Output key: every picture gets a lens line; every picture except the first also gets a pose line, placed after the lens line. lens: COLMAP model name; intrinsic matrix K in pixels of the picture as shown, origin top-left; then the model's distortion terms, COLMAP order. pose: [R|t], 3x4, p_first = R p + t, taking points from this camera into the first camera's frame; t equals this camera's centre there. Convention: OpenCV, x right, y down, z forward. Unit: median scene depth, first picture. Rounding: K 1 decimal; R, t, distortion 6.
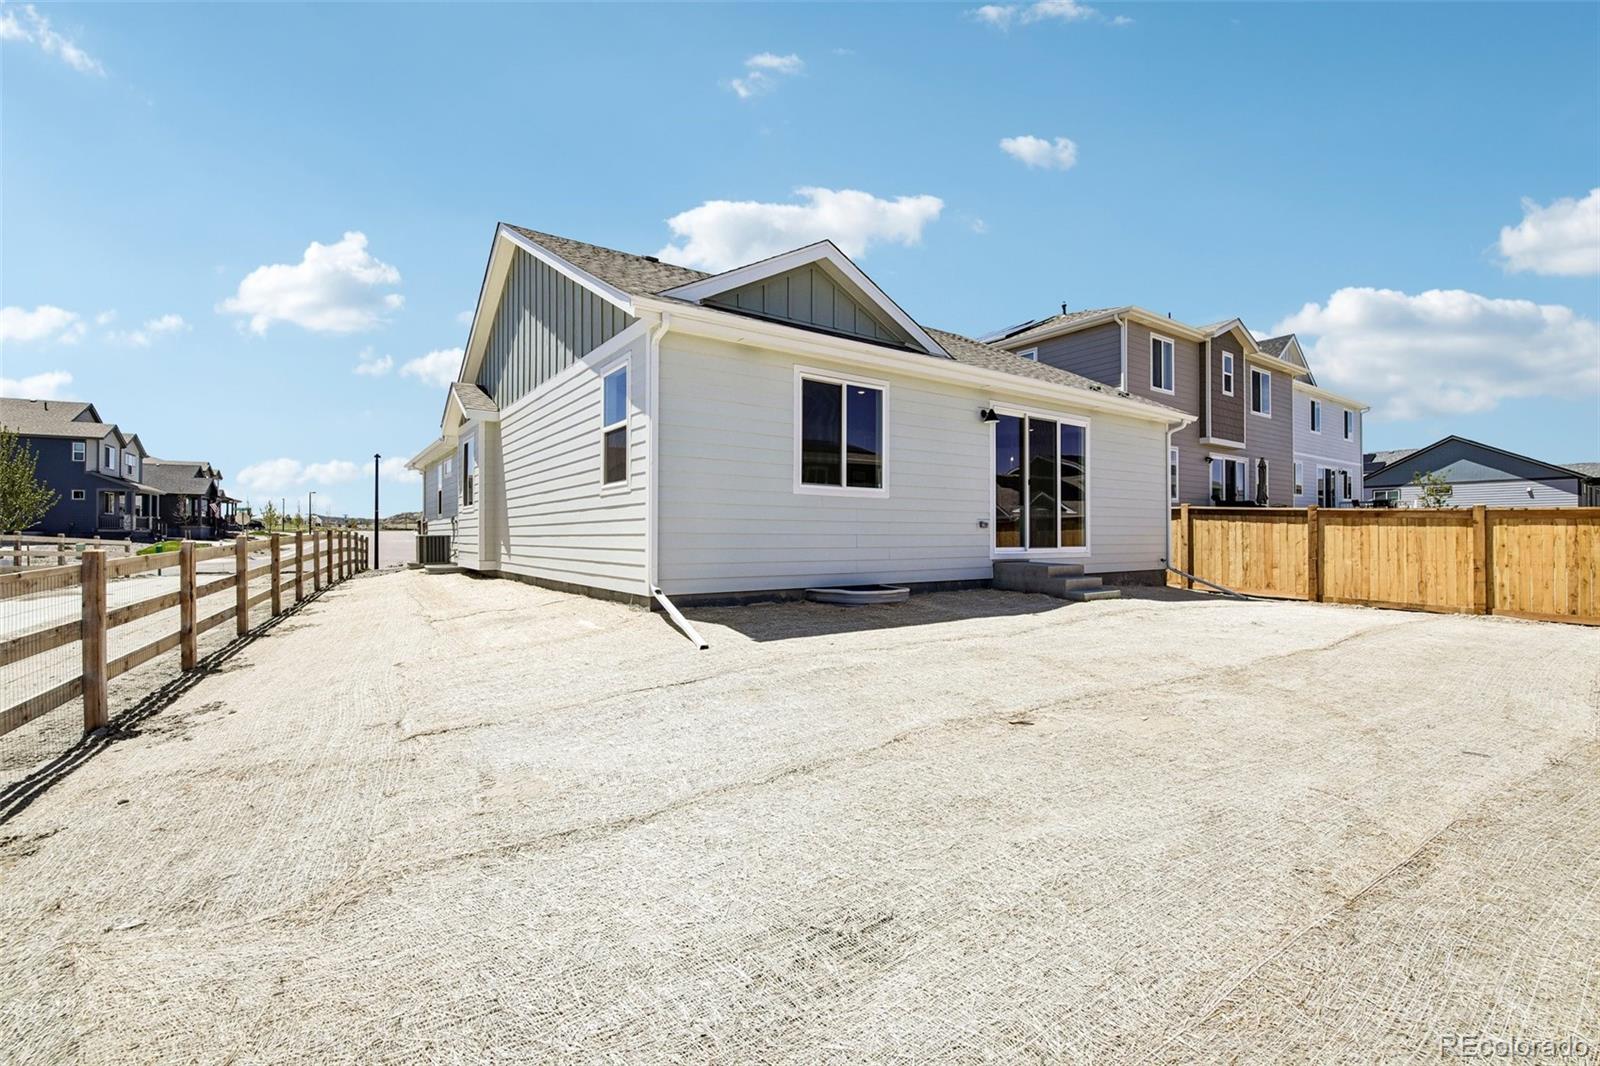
lens RADIAL K [[690.8, 0, 798.8], [0, 690.8, 535.7], [0, 0, 1]] dist [-0.005218, -0.008323]
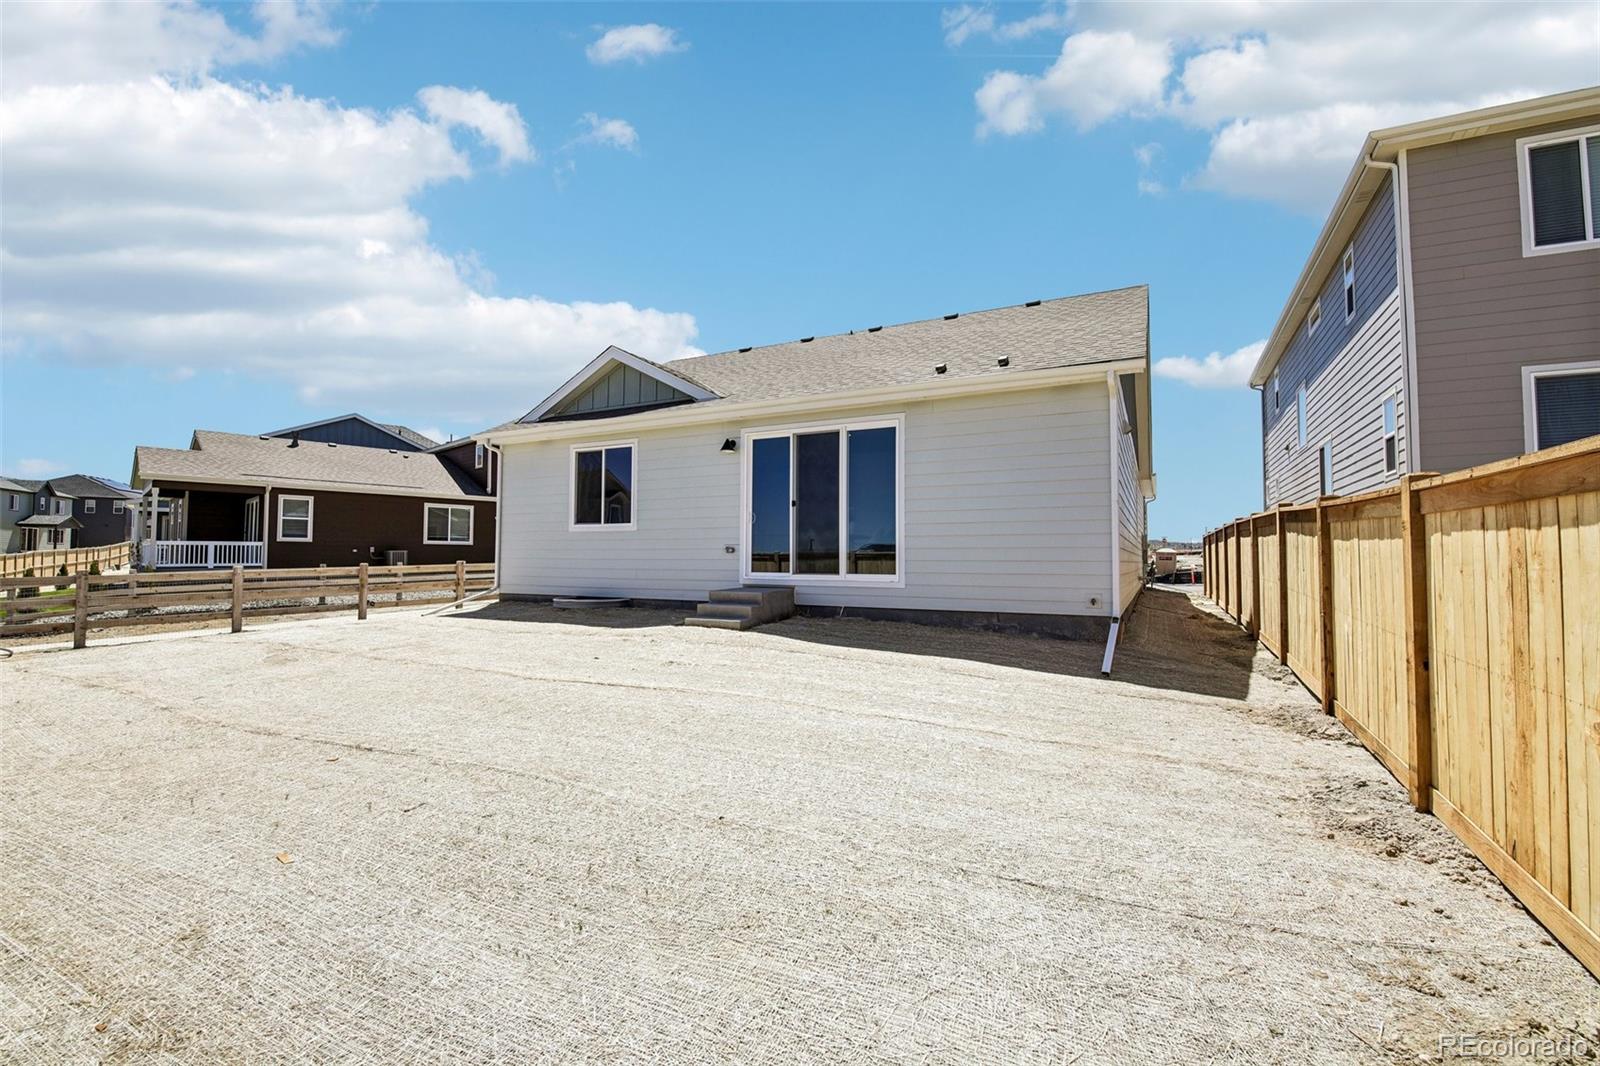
lens RADIAL K [[690.8, 0, 806.7], [0, 690.8, 528.3], [0, 0, 1]] dist [-0.005218, -0.008323]
pose [[0.457600, -0.037097, -0.888384, 1.422489], [-0.002396, 0.999074, -0.042953, -0.004603], [0.889155, 0.021784, 0.457087, 0.714004]]
